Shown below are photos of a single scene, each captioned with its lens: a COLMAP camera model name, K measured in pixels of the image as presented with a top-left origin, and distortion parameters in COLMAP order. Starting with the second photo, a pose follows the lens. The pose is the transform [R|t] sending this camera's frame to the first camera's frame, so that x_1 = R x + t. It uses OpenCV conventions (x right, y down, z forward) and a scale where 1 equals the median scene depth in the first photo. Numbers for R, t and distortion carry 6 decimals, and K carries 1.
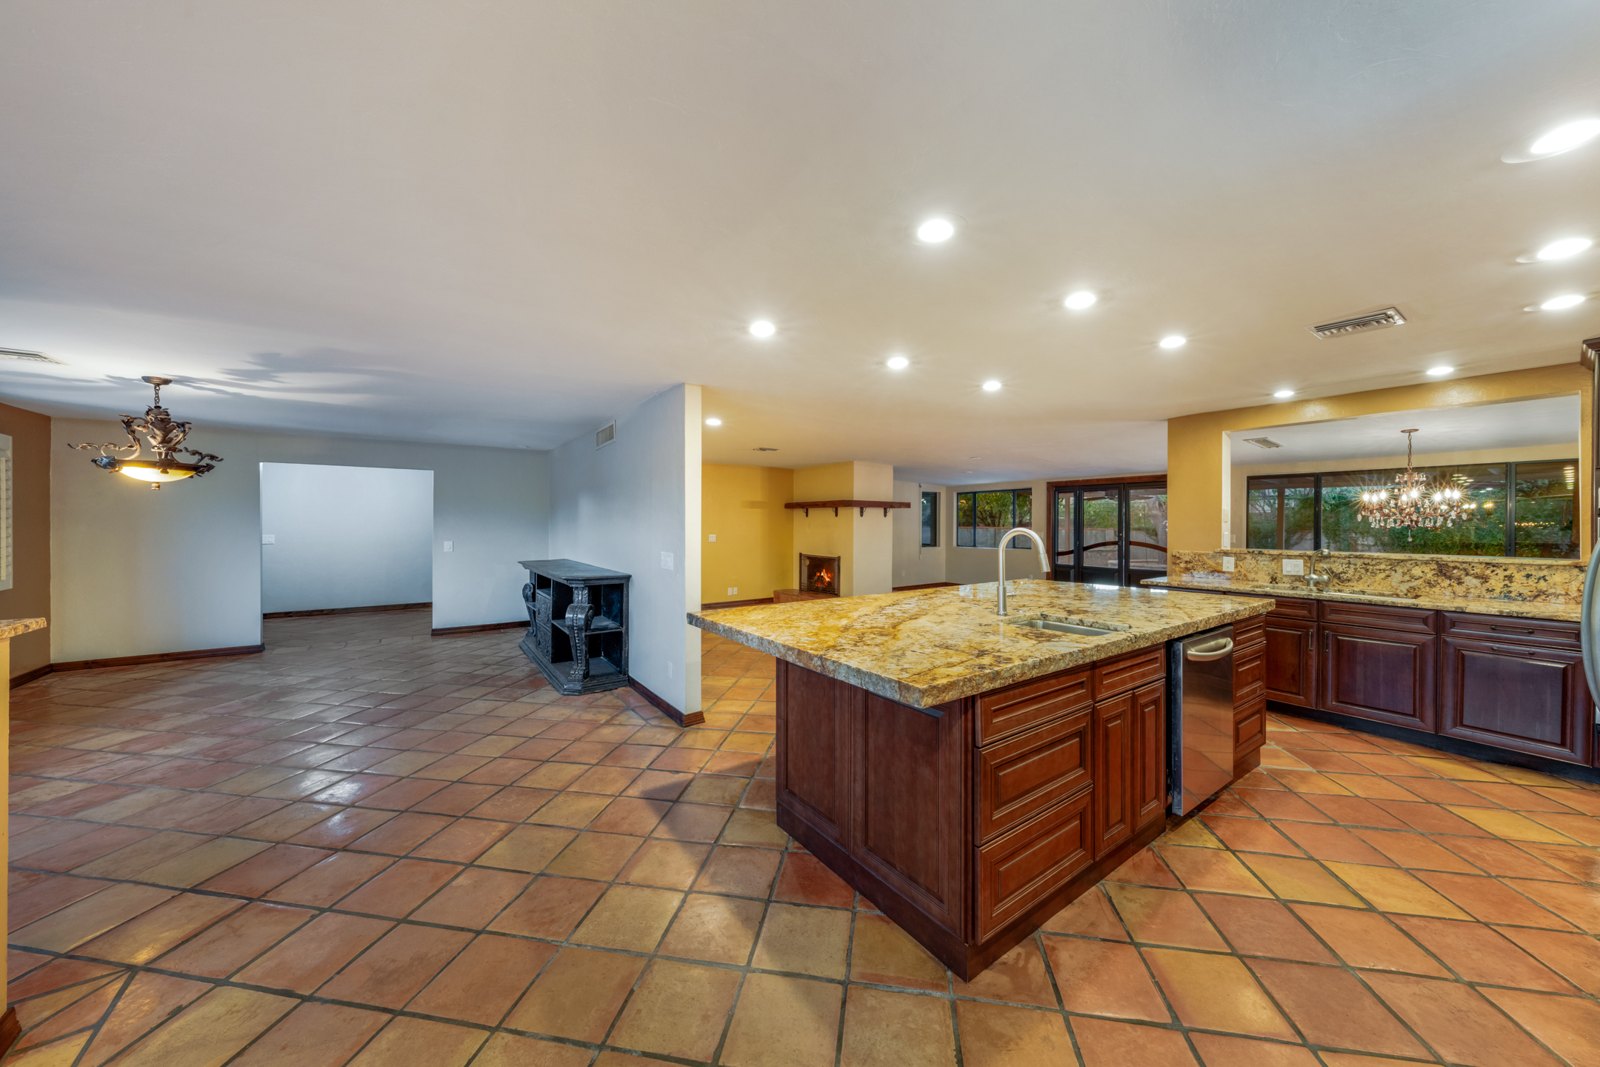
lens RADIAL K [[538.5, 0, 794.6], [0, 538.5, 527.4], [0, 0, 1]] dist [-0.000328, 0.000111]
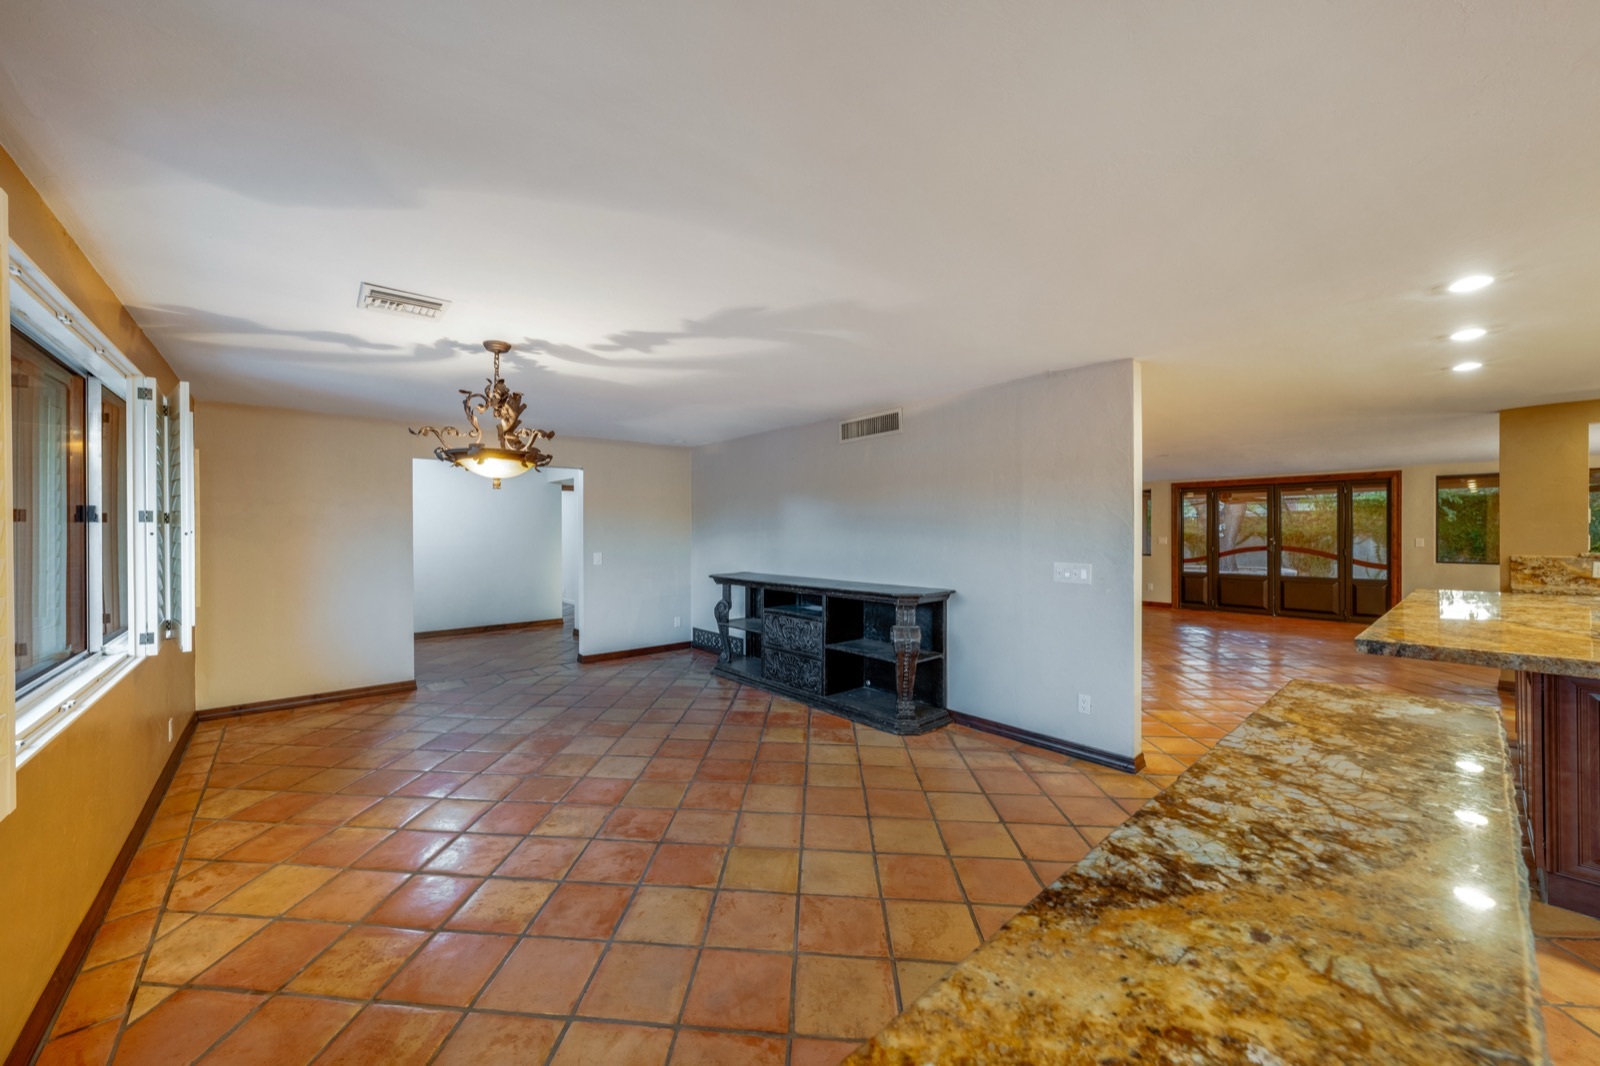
lens RADIAL K [[572.0, 0, 745.0], [0, 572.0, 526.6], [0, 0, 1]] dist [0.001252, -0.000013]
pose [[0.998306, -0.005205, 0.057943, -0.738724], [0.006005, 0.999889, -0.013641, -0.000070], [-0.057866, 0.013966, 0.998227, 0.133473]]
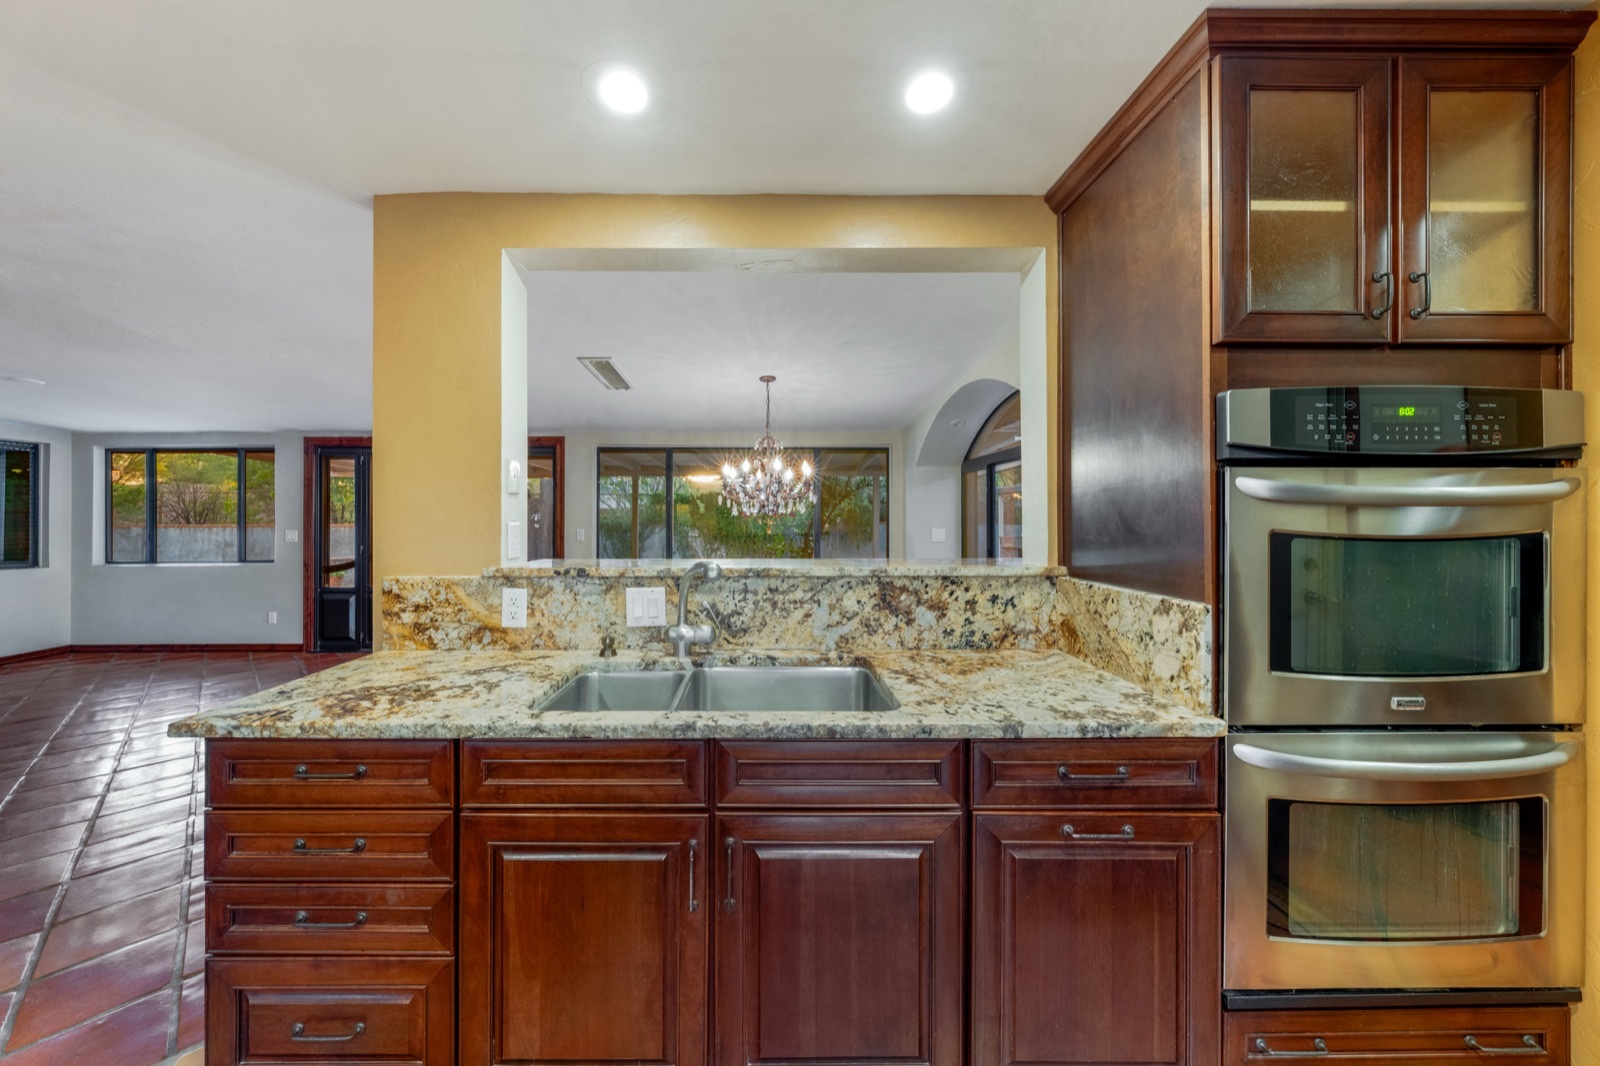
lens RADIAL K [[554.2, 0, 766.4], [0, 554.2, 517.9], [0, 0, 1]] dist [-0.000717, 0.000003]
pose [[0.574799, -0.000170, 0.818295, 0.644396], [0.009391, 0.999935, -0.006389, 0.011694], [-0.818241, 0.011357, 0.574763, 0.693975]]
